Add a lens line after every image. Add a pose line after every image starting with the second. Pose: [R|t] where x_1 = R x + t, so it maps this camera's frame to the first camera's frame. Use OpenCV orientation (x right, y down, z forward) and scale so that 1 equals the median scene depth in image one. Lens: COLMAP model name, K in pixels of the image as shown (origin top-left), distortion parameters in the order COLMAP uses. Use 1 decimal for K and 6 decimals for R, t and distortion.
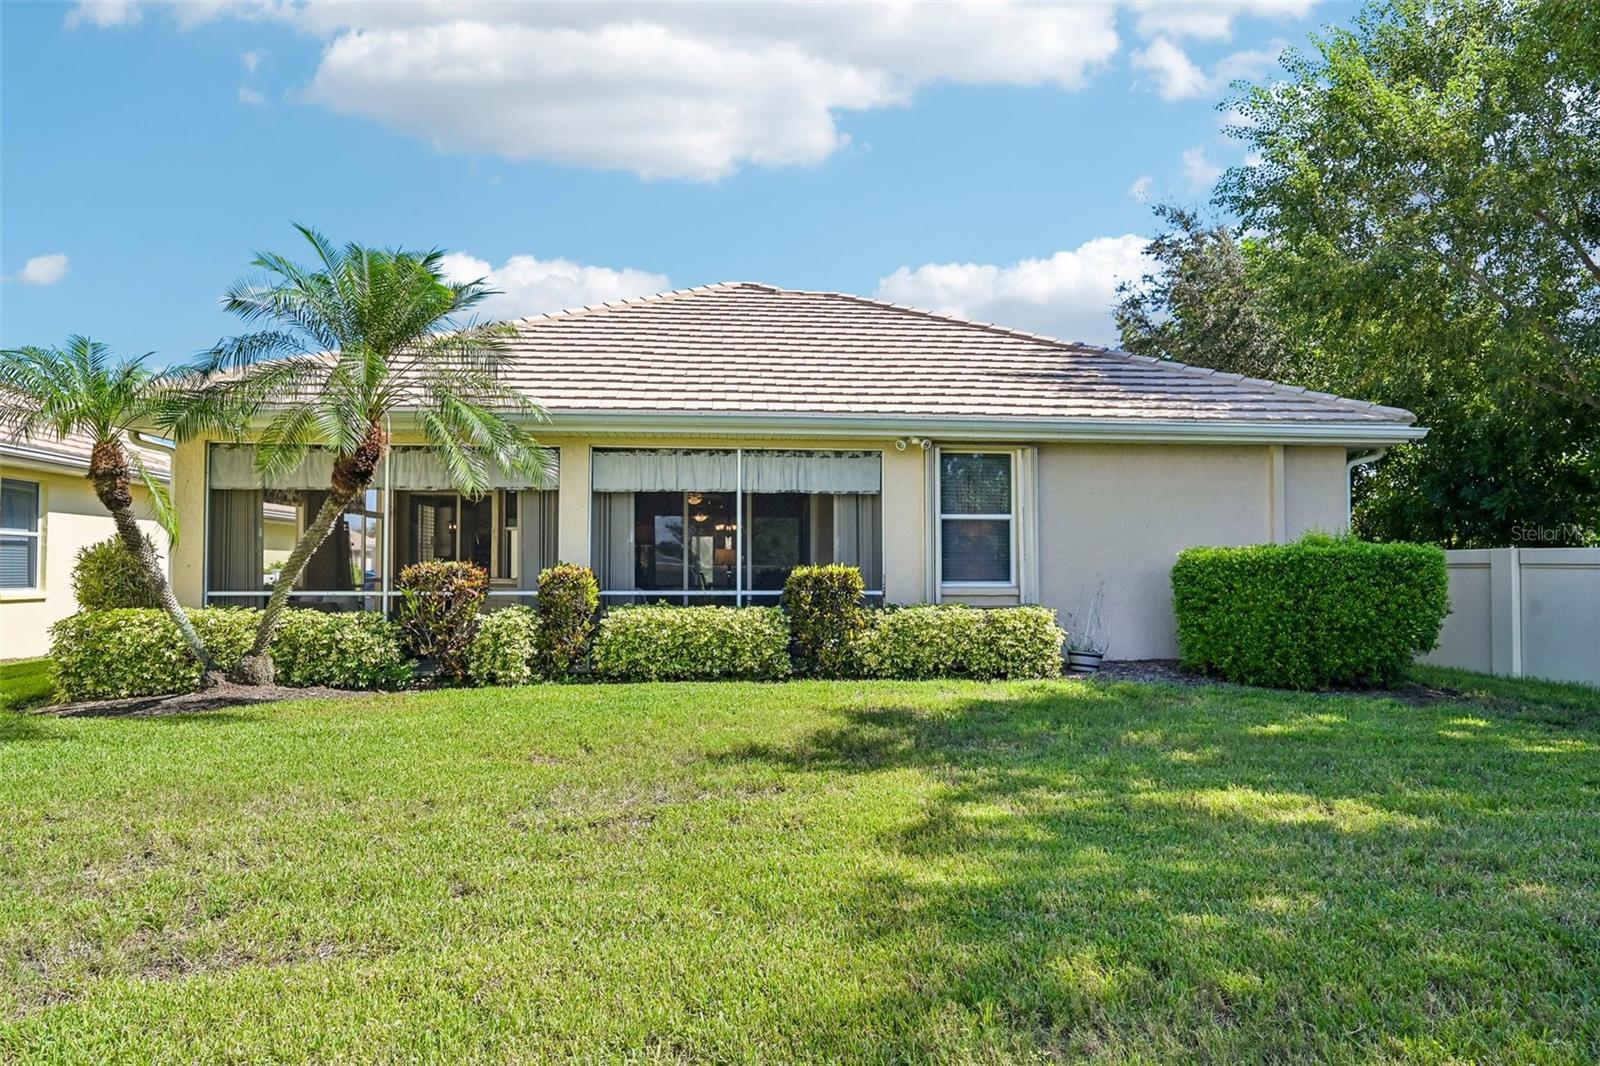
lens RADIAL K [[978.7, 0, 800.0], [0, 978.7, 533.0], [0, 0, 1]] dist [-0.003605, -0.001471]
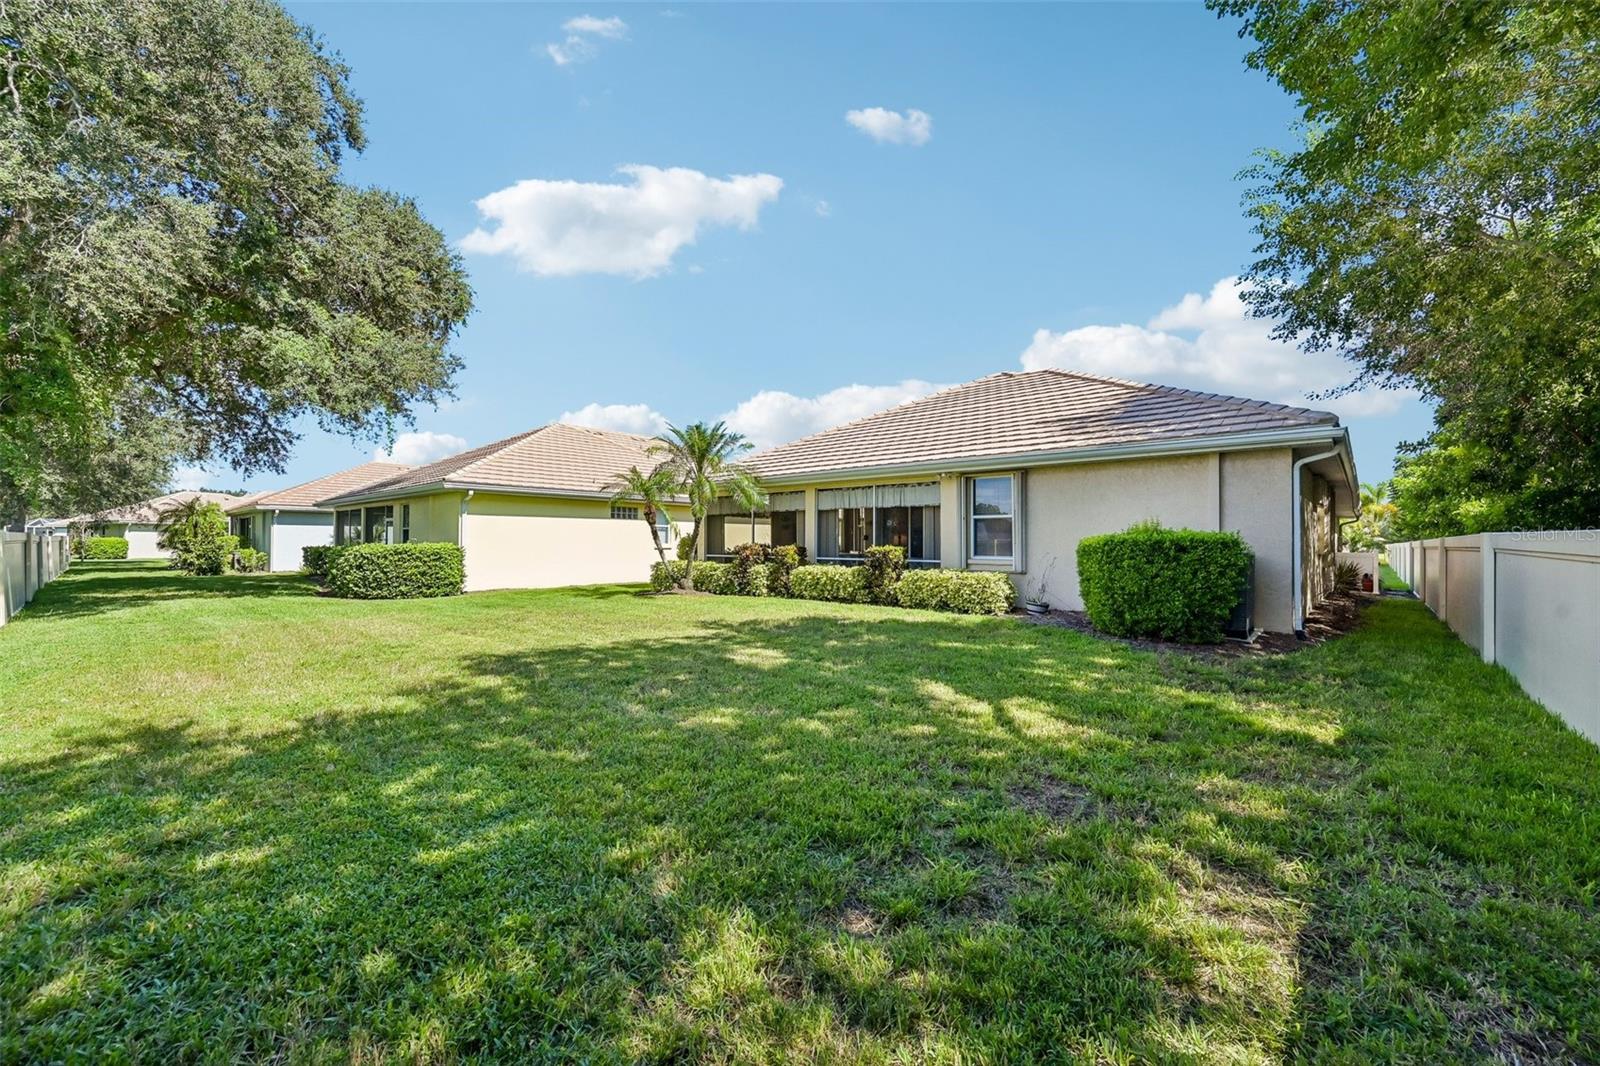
lens RADIAL K [[634.4, 0, 800.0], [0, 634.4, 533.0], [0, 0, 1]] dist [-0.001161, -0.000126]
pose [[0.676327, -0.009585, -0.736539, 0.764817], [0.021355, 0.999750, 0.006599, -0.003271], [0.736292, -0.020192, 0.676363, 0.045379]]
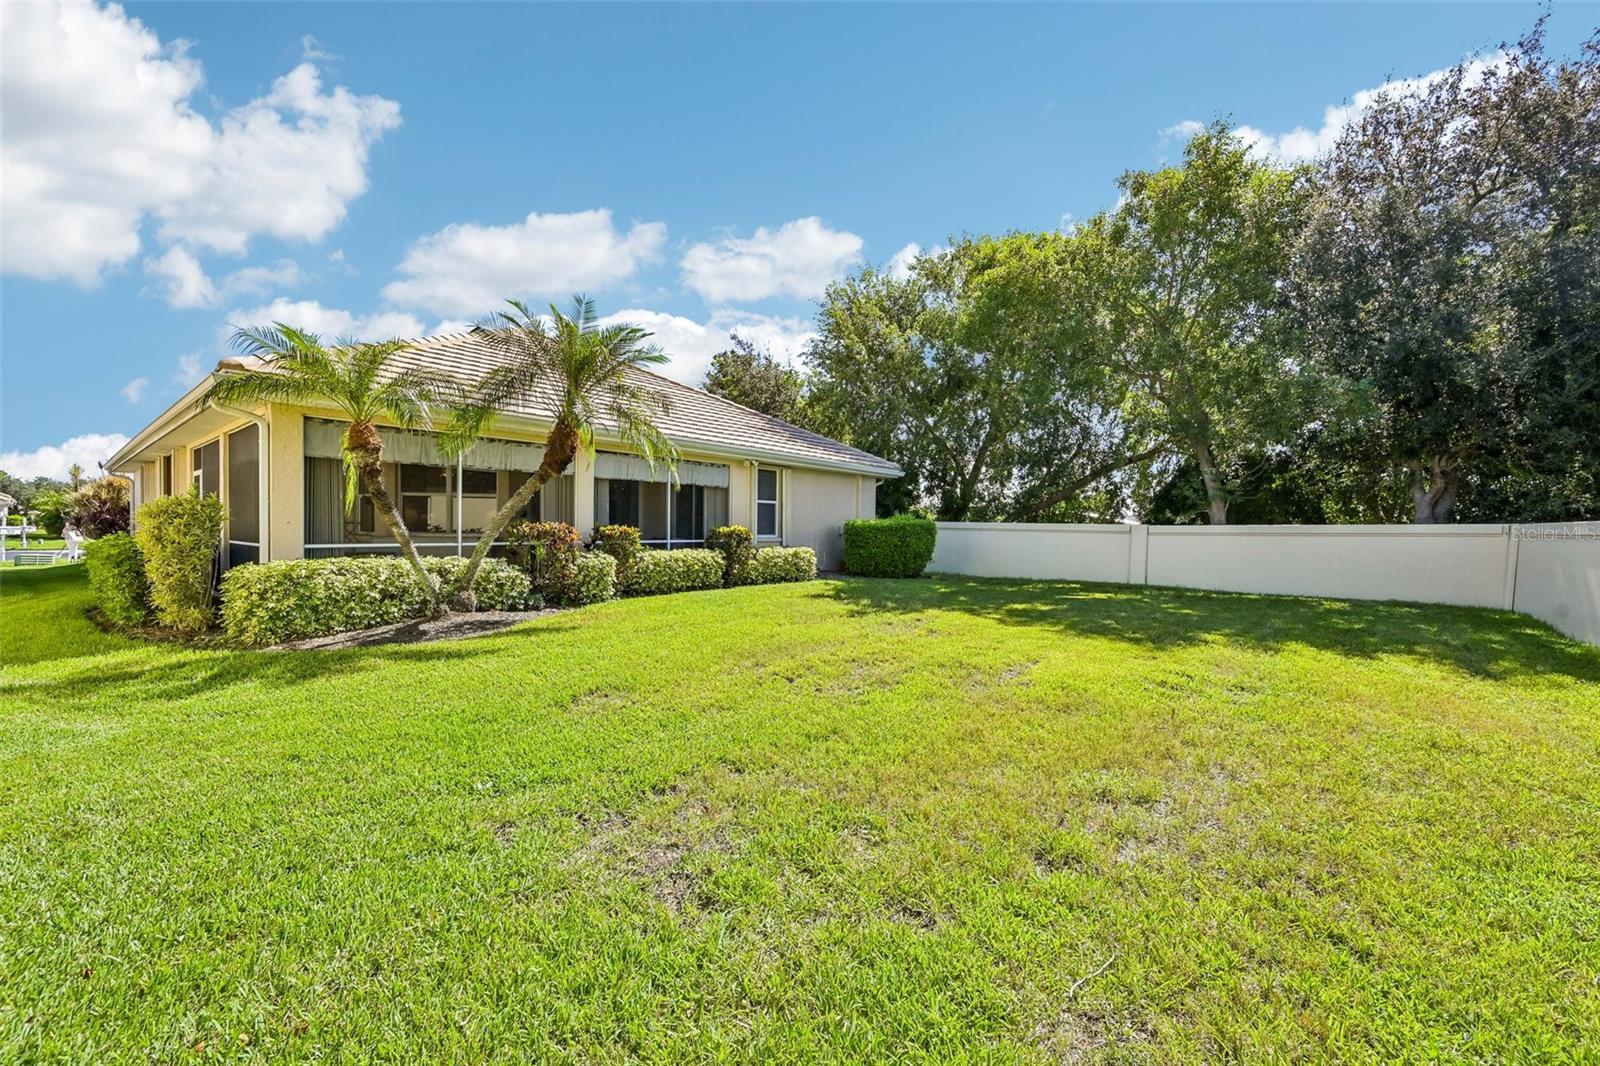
lens RADIAL K [[634.4, 0, 800.0], [0, 634.4, 533.0], [0, 0, 1]] dist [-0.001161, -0.000126]
pose [[0.702647, -0.000470, 0.711539, -0.700962], [-0.037714, 0.998570, 0.037902, -0.004968], [-0.710539, -0.053466, 0.701624, 0.046058]]
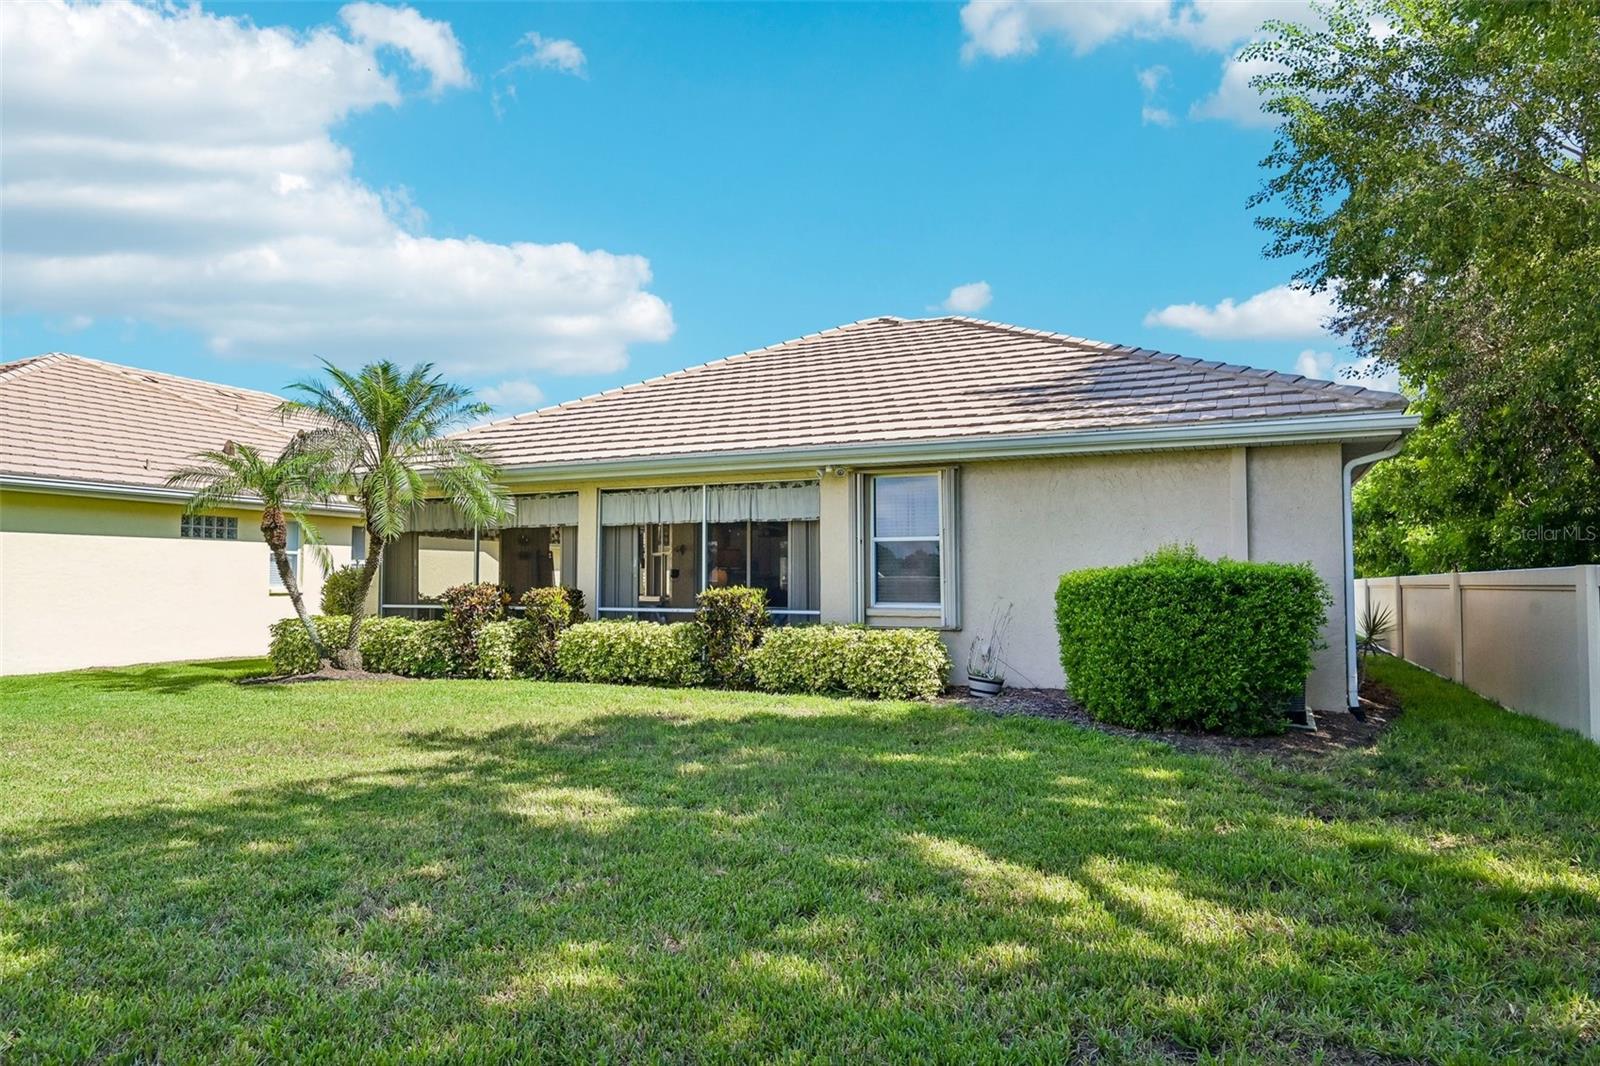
lens RADIAL K [[978.7, 0, 800.0], [0, 978.7, 533.0], [0, 0, 1]] dist [-0.003605, -0.001471]
pose [[0.864426, -0.026067, -0.502083, 0.611604], [0.017089, 0.999601, -0.022475, -0.002141], [0.502469, 0.010848, 0.864527, 0.069431]]
